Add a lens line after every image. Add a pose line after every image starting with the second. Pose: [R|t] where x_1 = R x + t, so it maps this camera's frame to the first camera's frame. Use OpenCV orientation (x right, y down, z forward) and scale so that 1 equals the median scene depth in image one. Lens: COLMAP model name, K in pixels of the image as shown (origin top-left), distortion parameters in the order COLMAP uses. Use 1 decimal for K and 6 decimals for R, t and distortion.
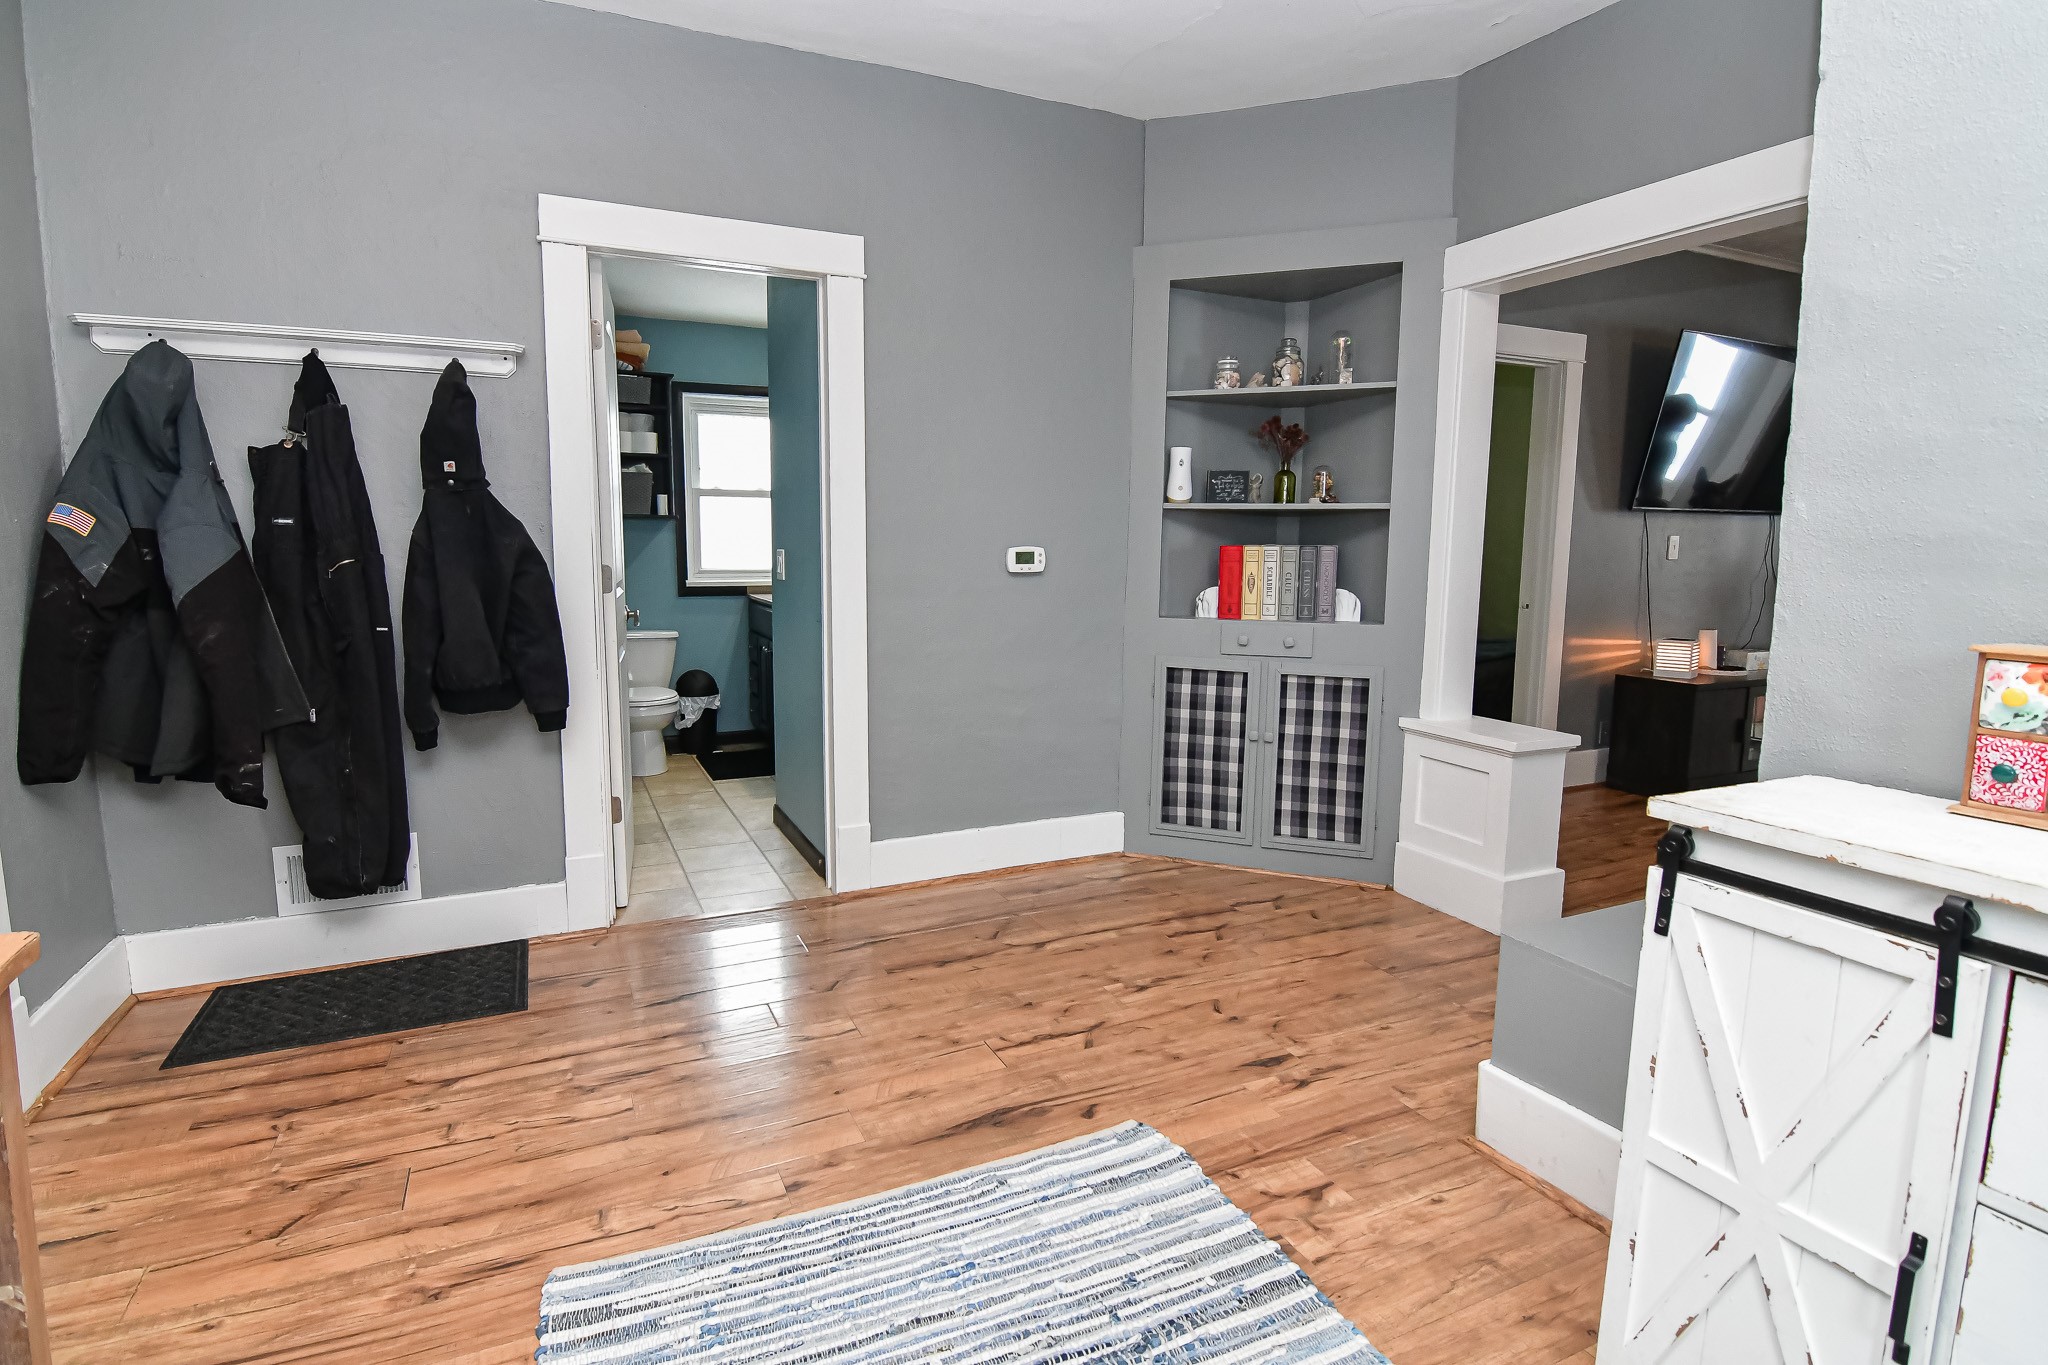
lens RADIAL K [[1013.8, 0, 1004.3], [0, 1013.8, 669.2], [0, 0, 1]] dist [0.001736, -0.016922]
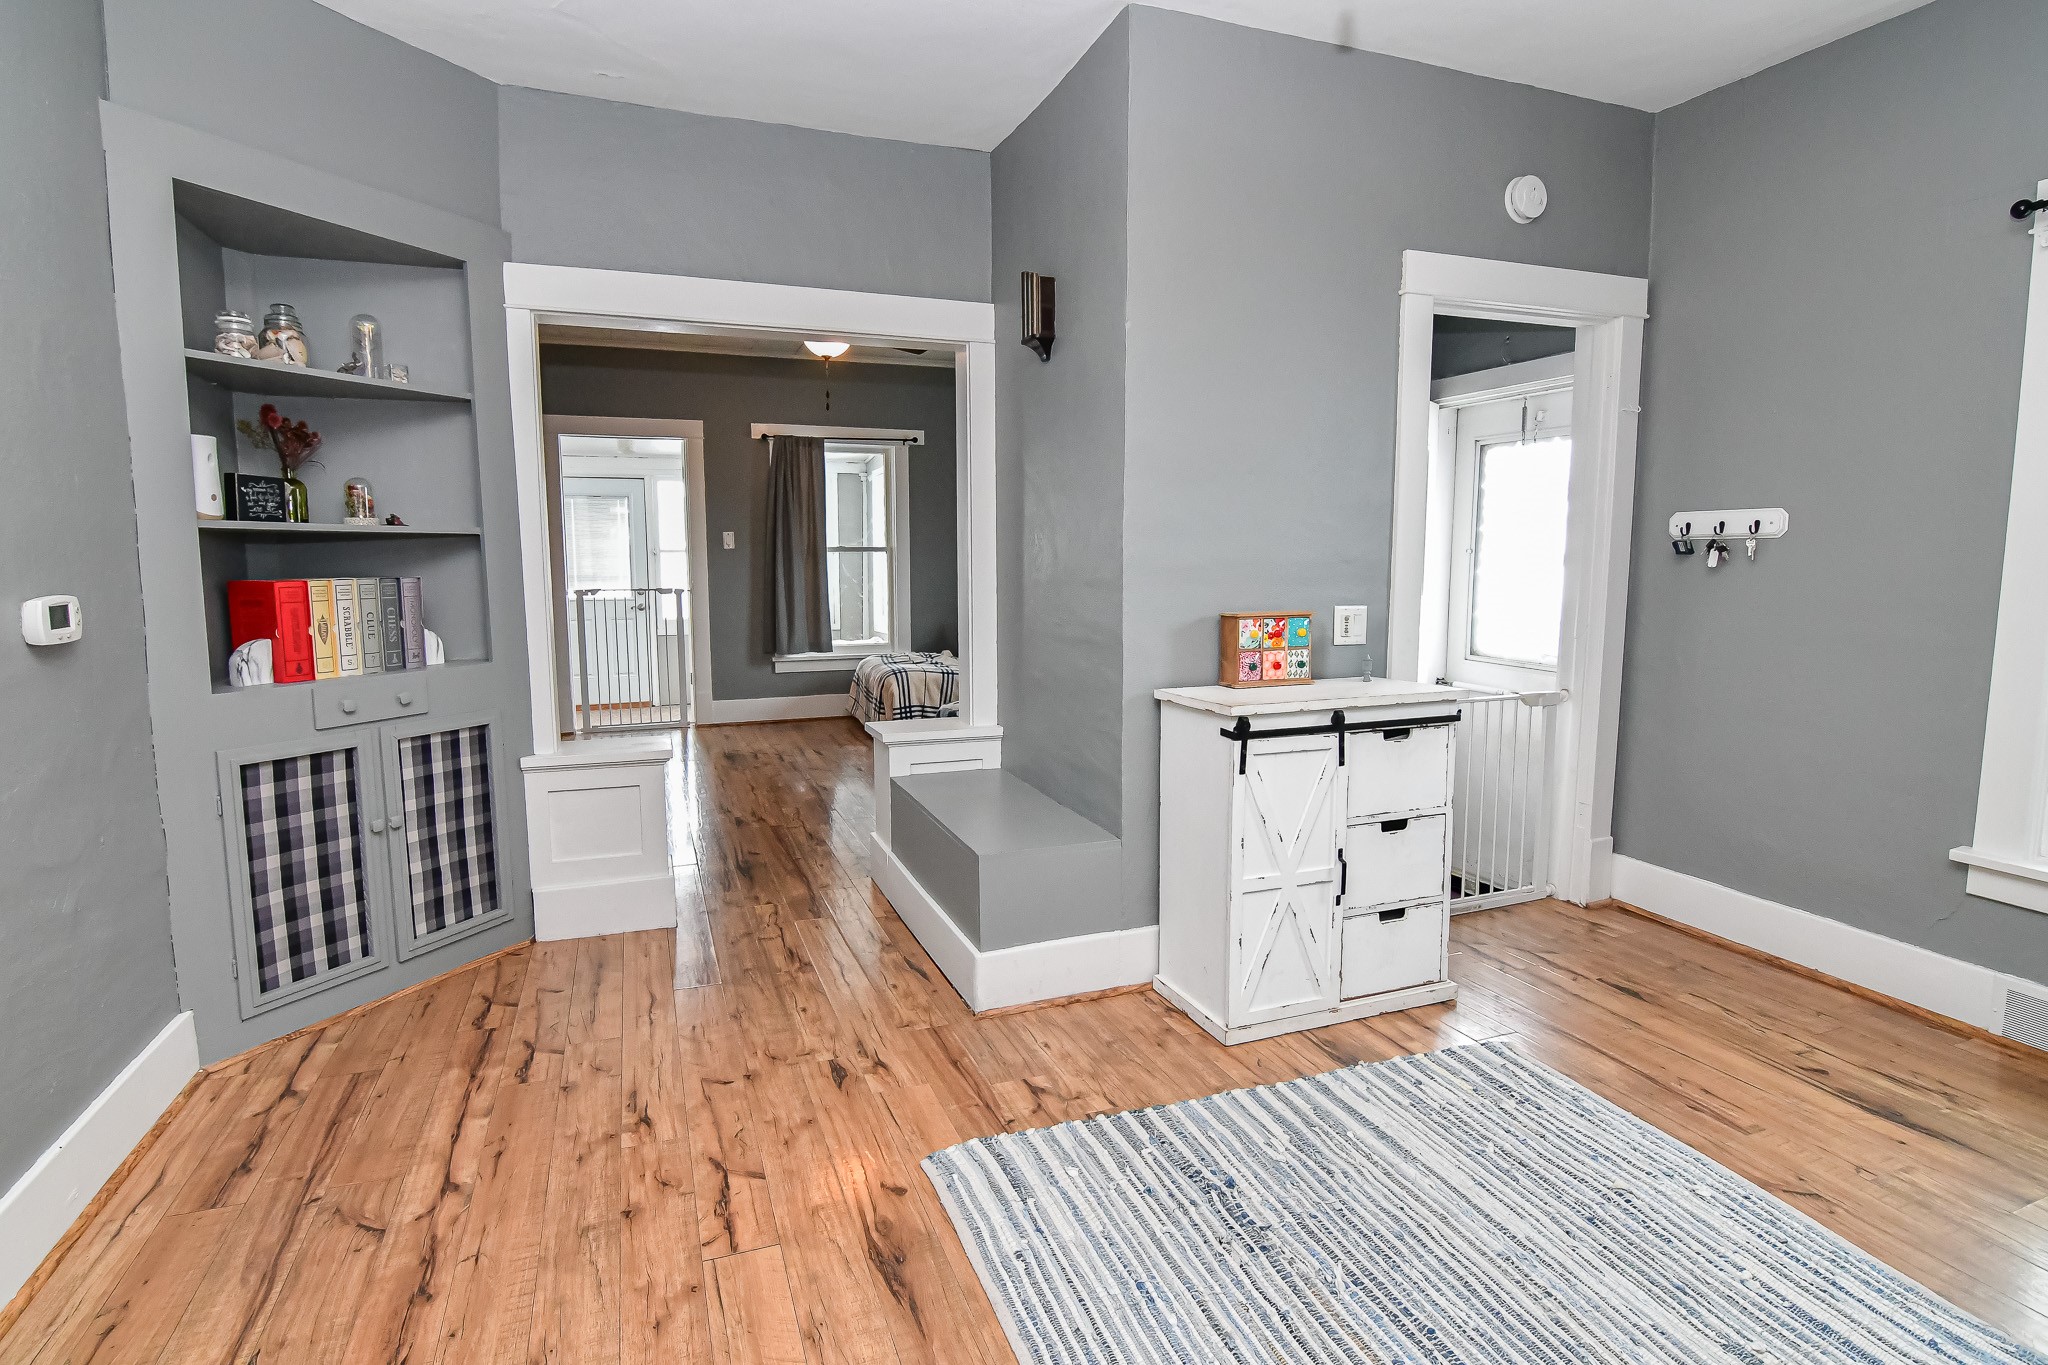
lens RADIAL K [[991.8, 0, 1004.7], [0, 991.8, 670.1], [0, 0, 1]] dist [-0.004919, -0.010734]
pose [[0.079141, -0.122608, 0.989295, -0.543144], [0.128780, 0.985349, 0.111817, -0.089885], [-0.988510, 0.118552, 0.093771, 0.546494]]
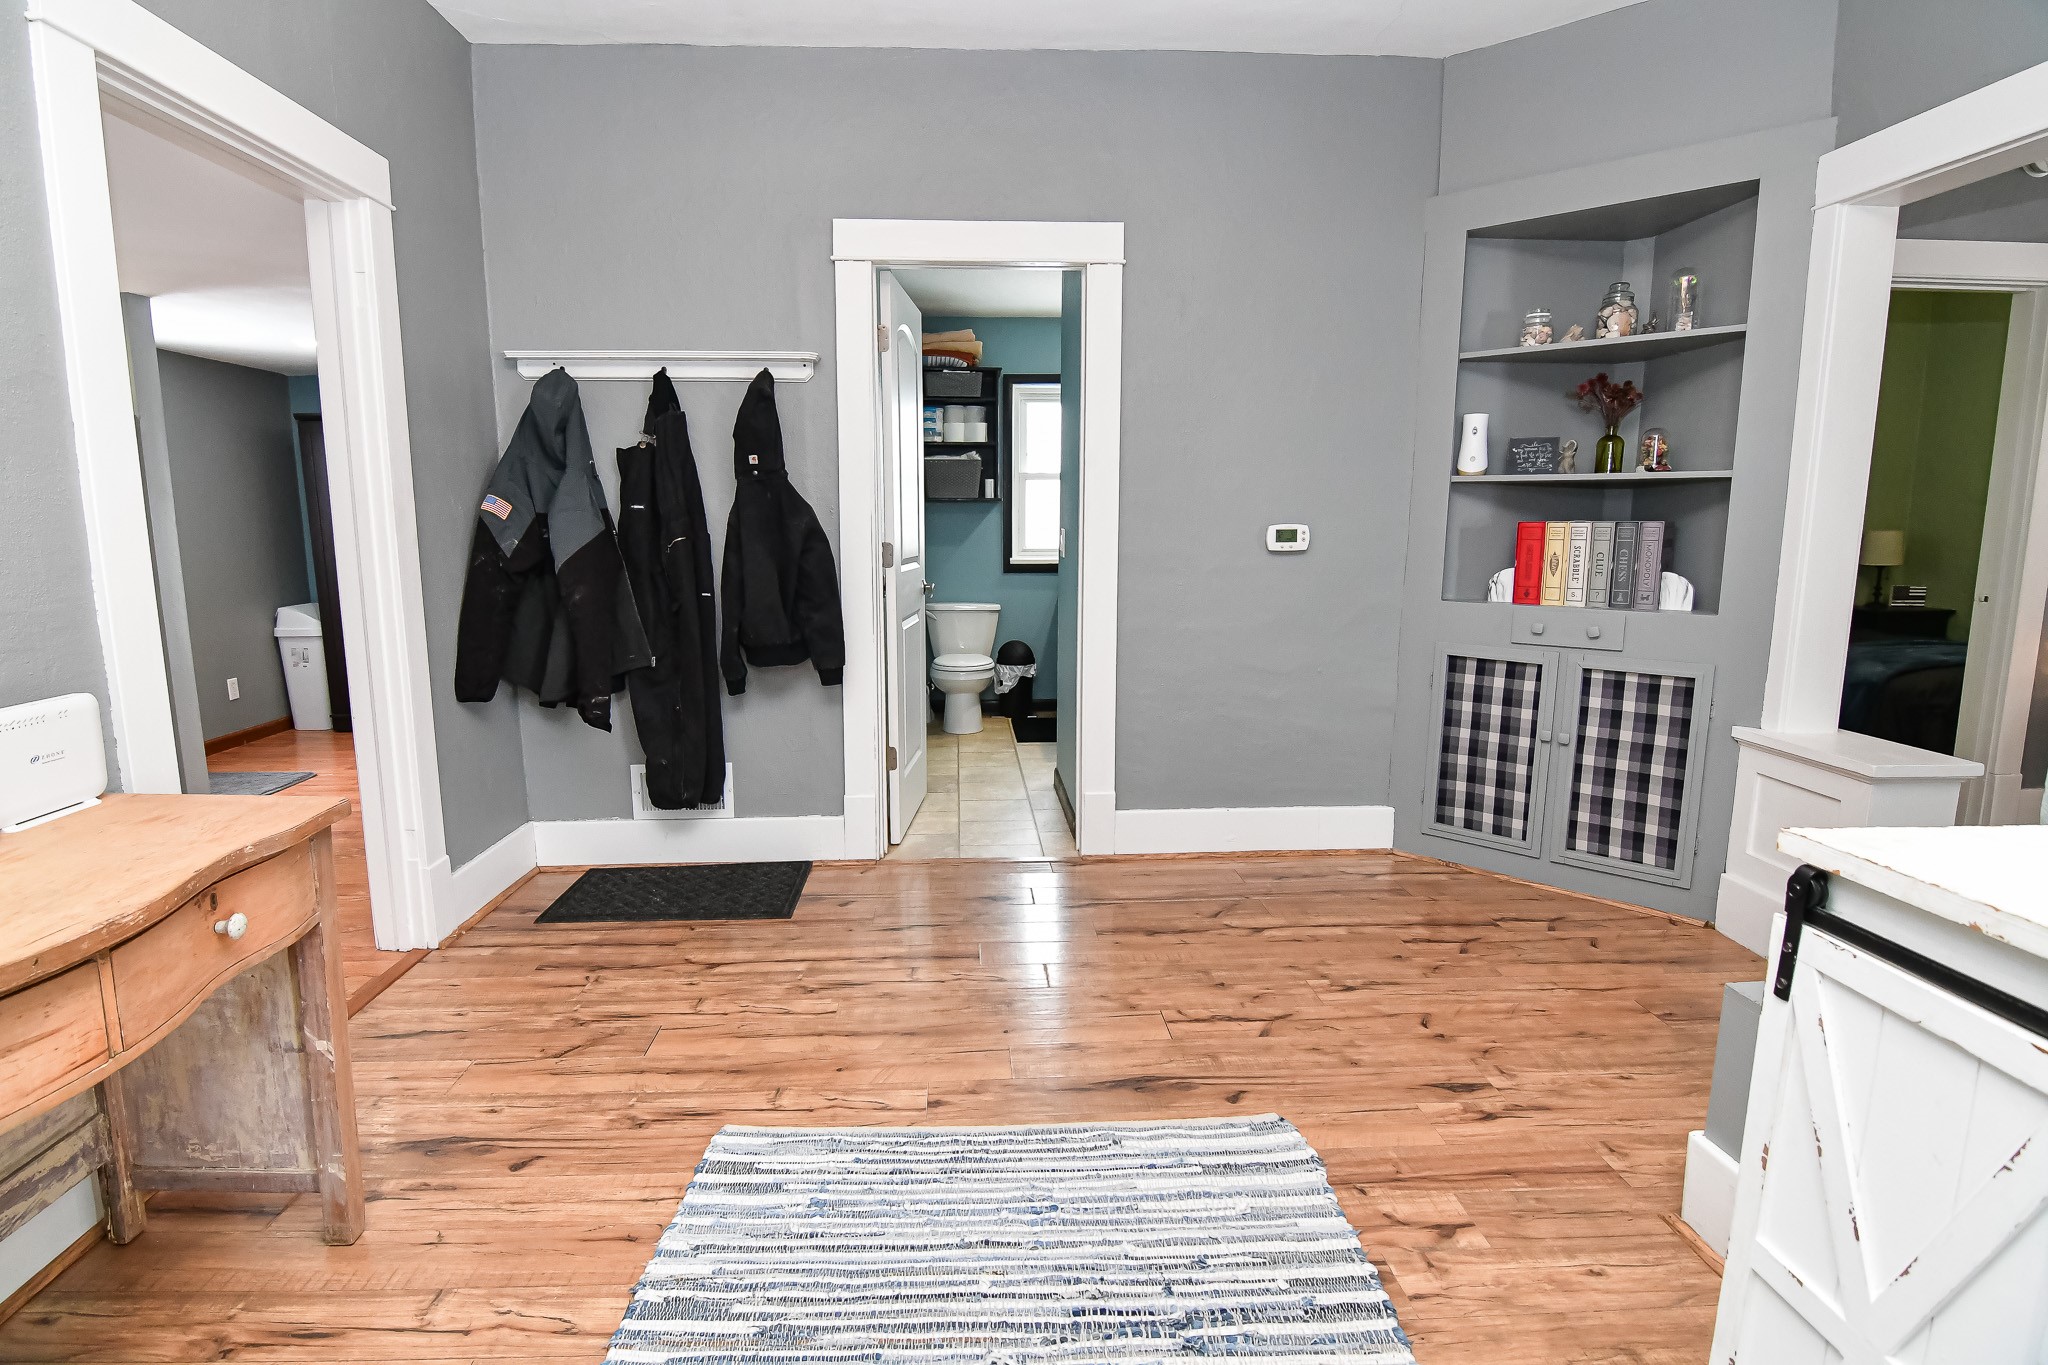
lens RADIAL K [[991.8, 0, 1004.7], [0, 991.8, 670.1], [0, 0, 1]] dist [-0.004919, -0.010734]
pose [[0.926528, 0.048562, -0.373079, 0.155603], [-0.040157, 0.998735, 0.030273, 0.000924], [0.374077, -0.013067, 0.927305, 0.019402]]
